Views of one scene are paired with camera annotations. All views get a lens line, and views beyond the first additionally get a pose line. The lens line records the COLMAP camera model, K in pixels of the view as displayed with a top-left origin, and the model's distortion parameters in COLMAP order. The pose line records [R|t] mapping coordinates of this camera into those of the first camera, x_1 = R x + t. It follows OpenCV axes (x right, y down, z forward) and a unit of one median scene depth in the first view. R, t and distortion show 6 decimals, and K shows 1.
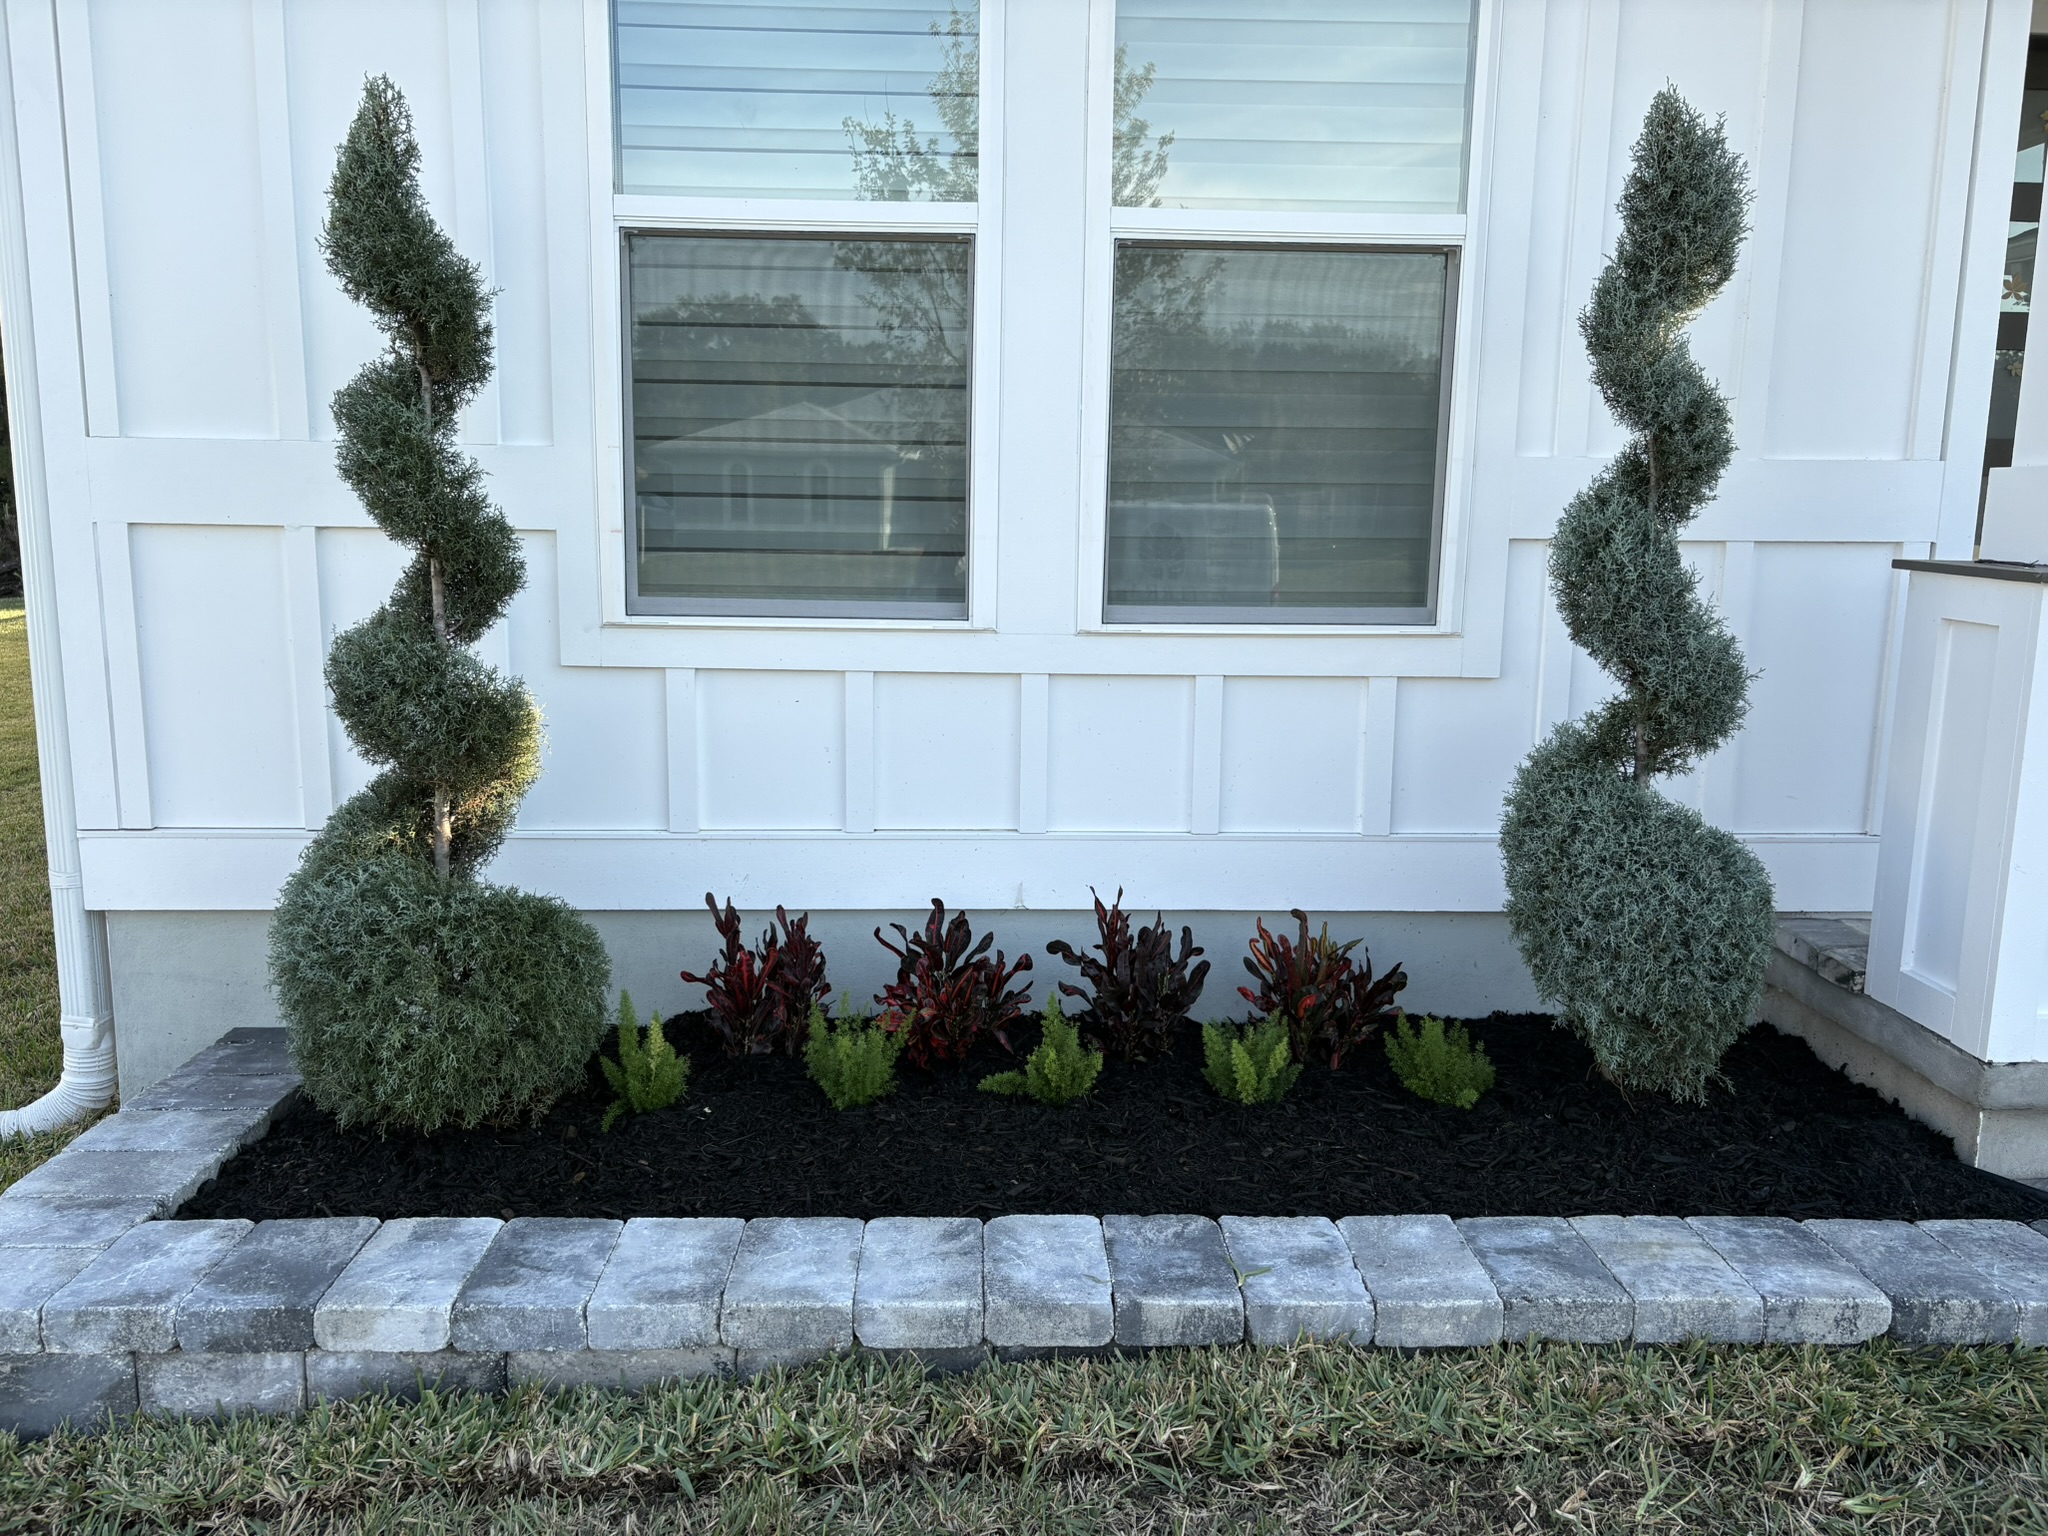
lens RADIAL K [[1508.7, 0, 1006.7], [0, 1508.7, 753.6], [0, 0, 1]] dist [0.046710, -0.051254]
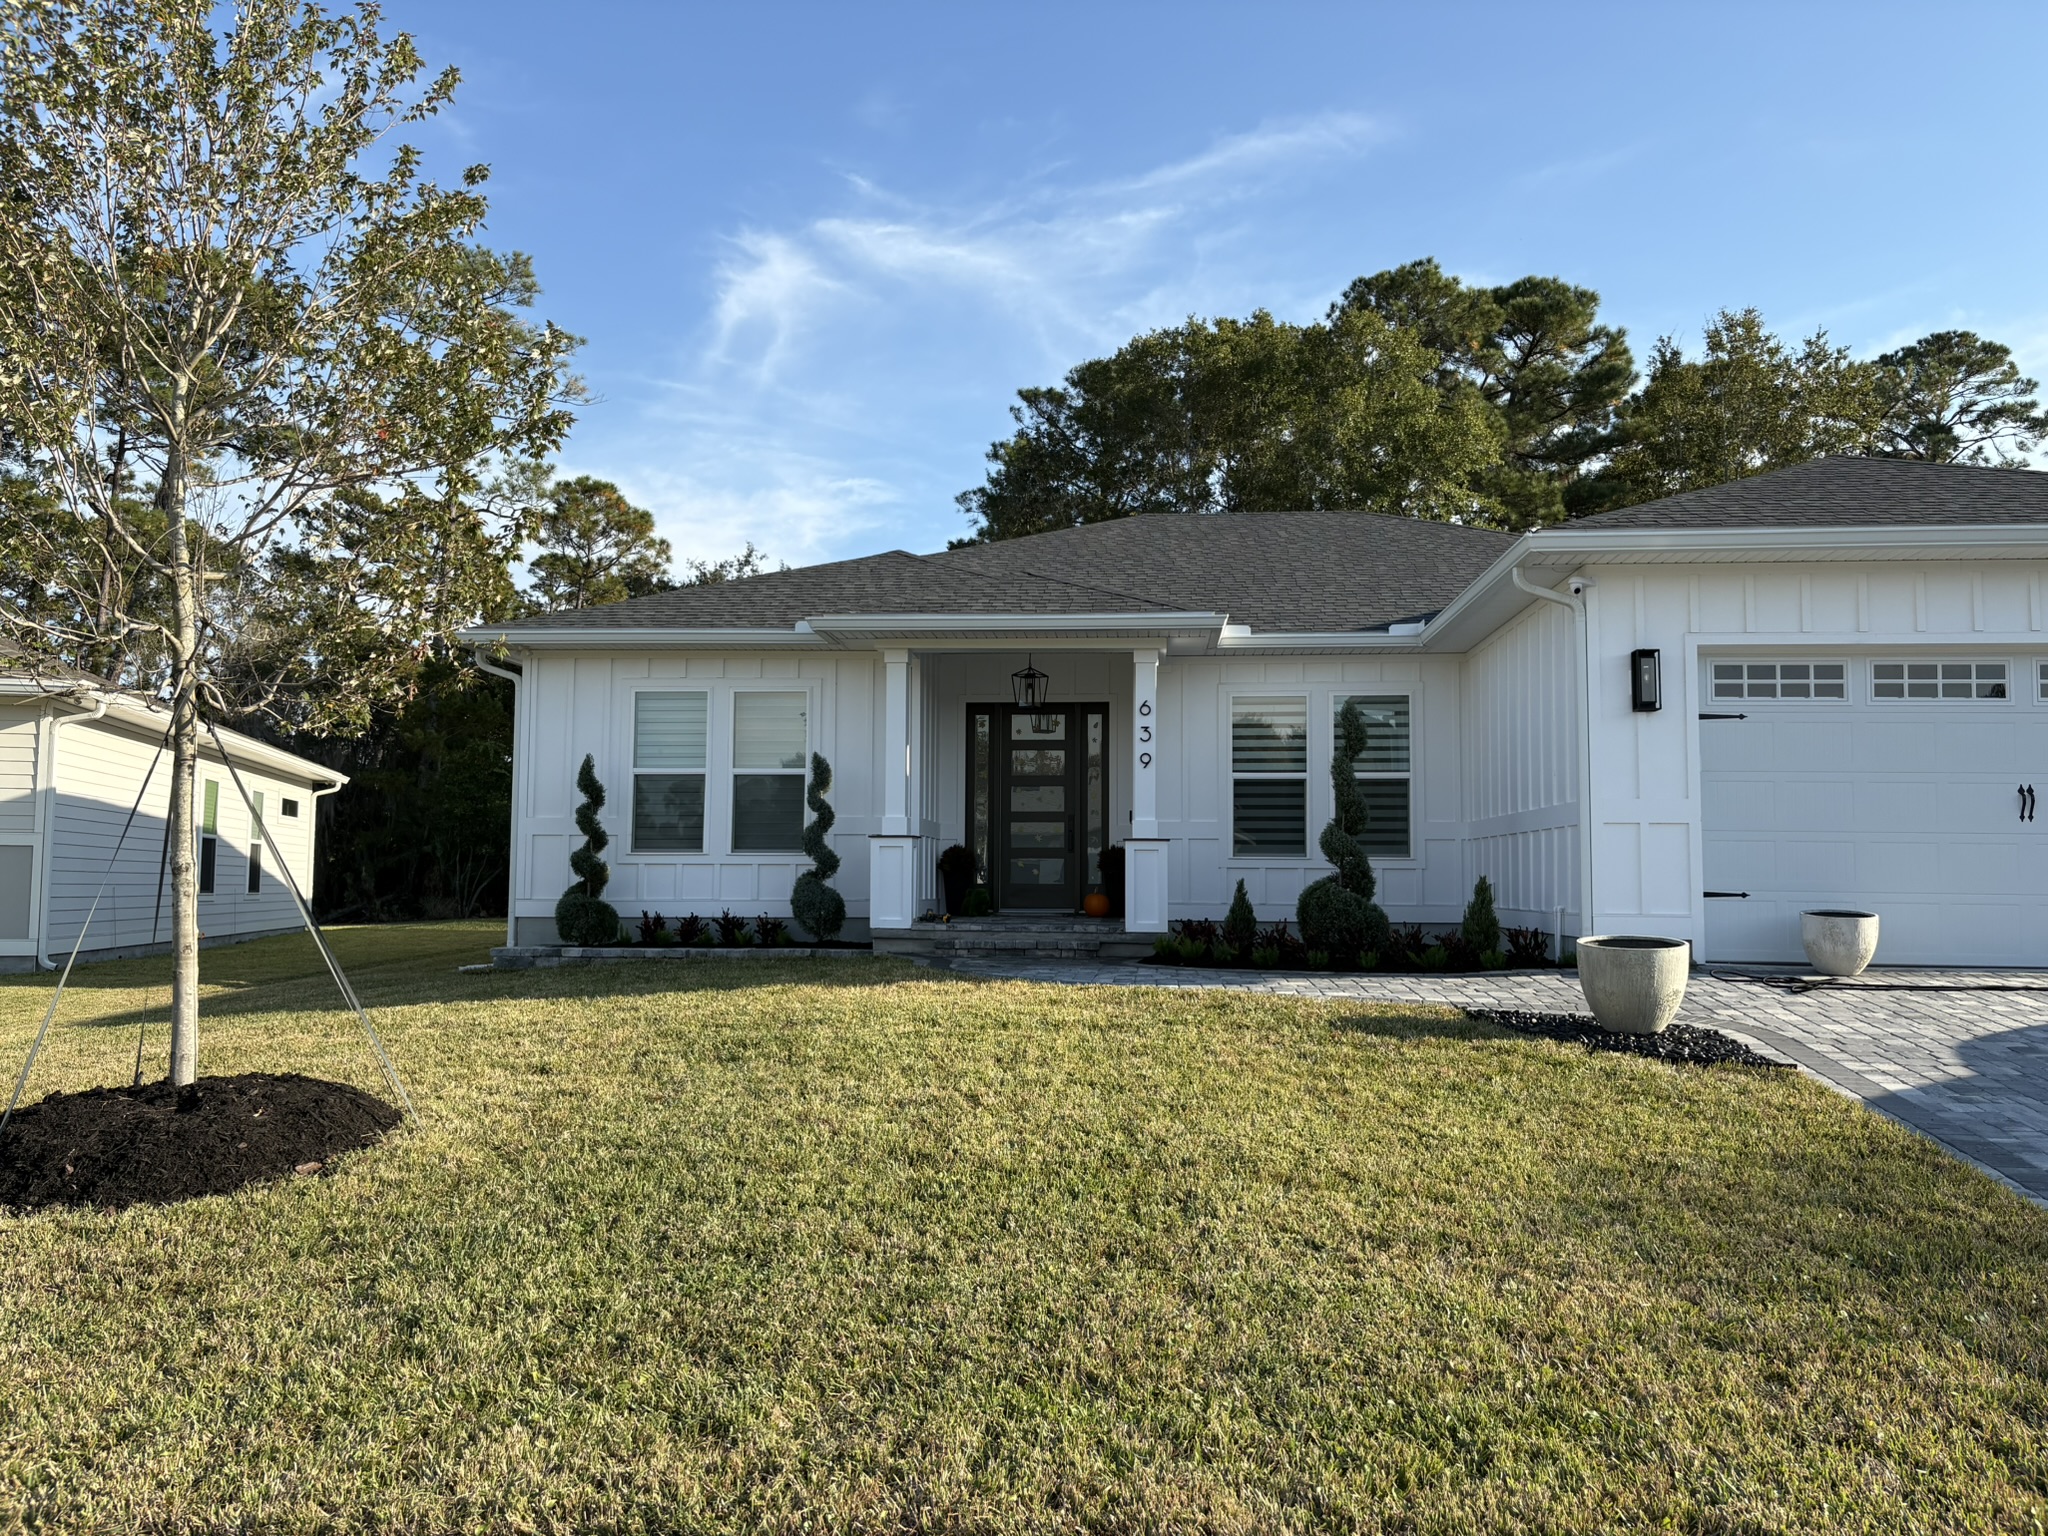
lens RADIAL K [[1508.7, 0, 1039.3], [0, 1508.7, 790.6], [0, 0, 1]] dist [0.046710, -0.051254]
pose [[0.994974, -0.012851, -0.099307, 1.638313], [-0.009025, 0.976187, -0.216741, 0.806076], [0.099728, 0.216548, 0.971165, -3.858334]]
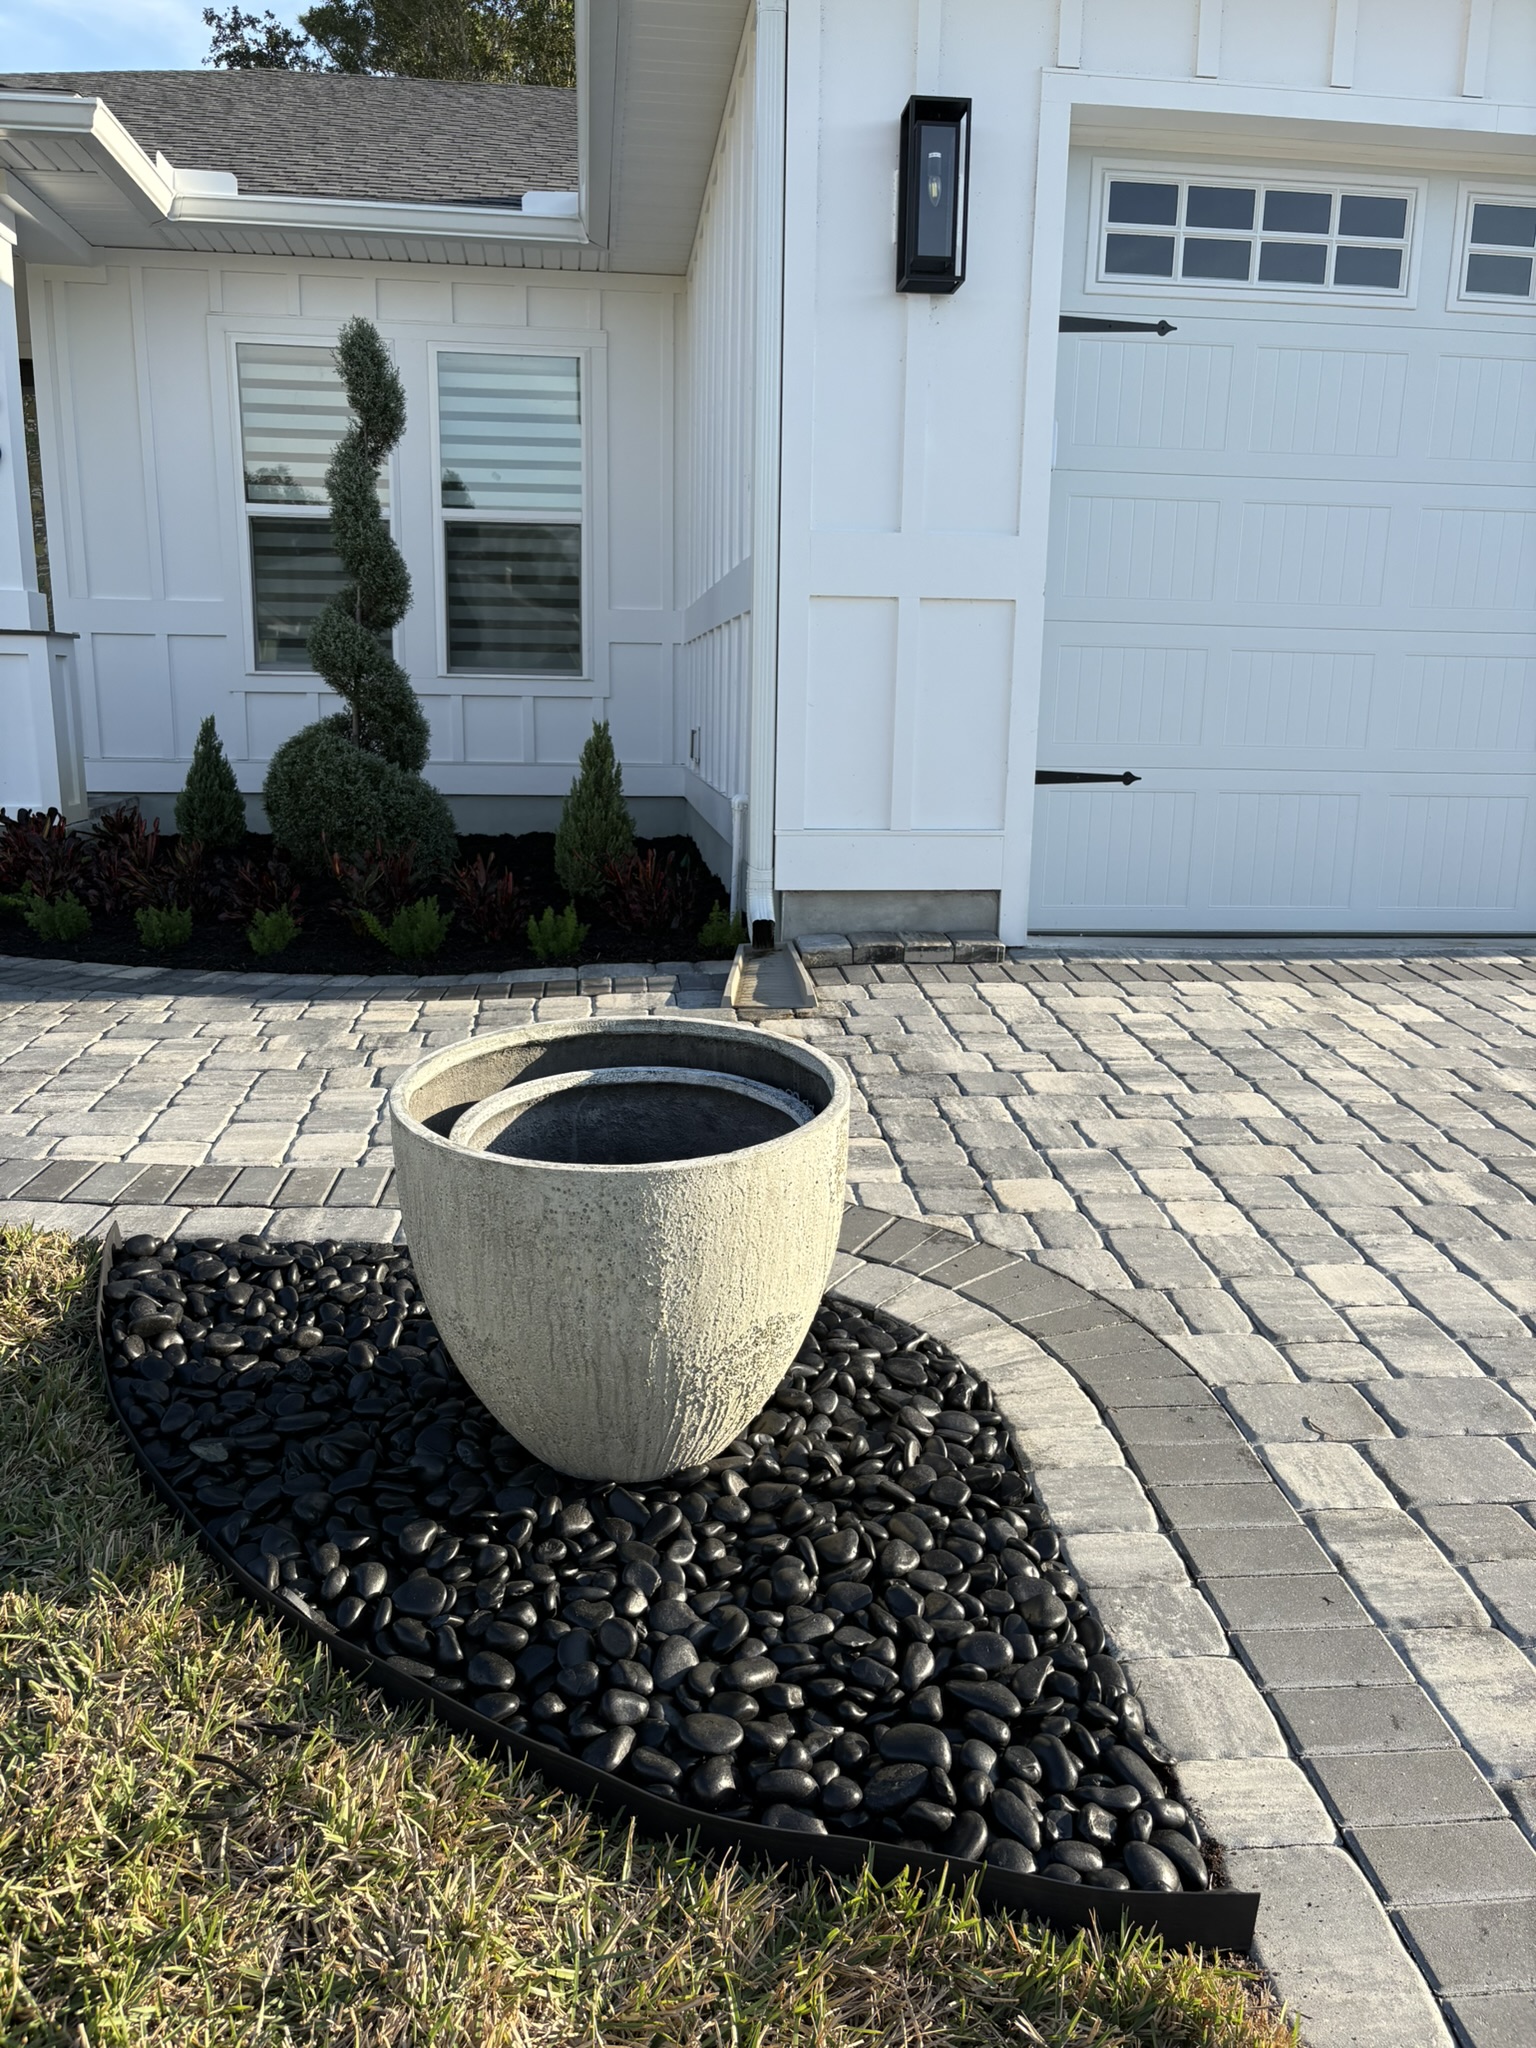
lens RADIAL K [[1508.7, 0, 768.0], [0, 1508.7, 1029.5], [0, 0, 1]] dist [0.046710, -0.051254]
pose [[0.996033, -0.018952, 0.086940, 2.457599], [0.013630, 0.998020, 0.061405, 0.396017], [-0.087932, -0.059976, 0.994319, -1.591046]]
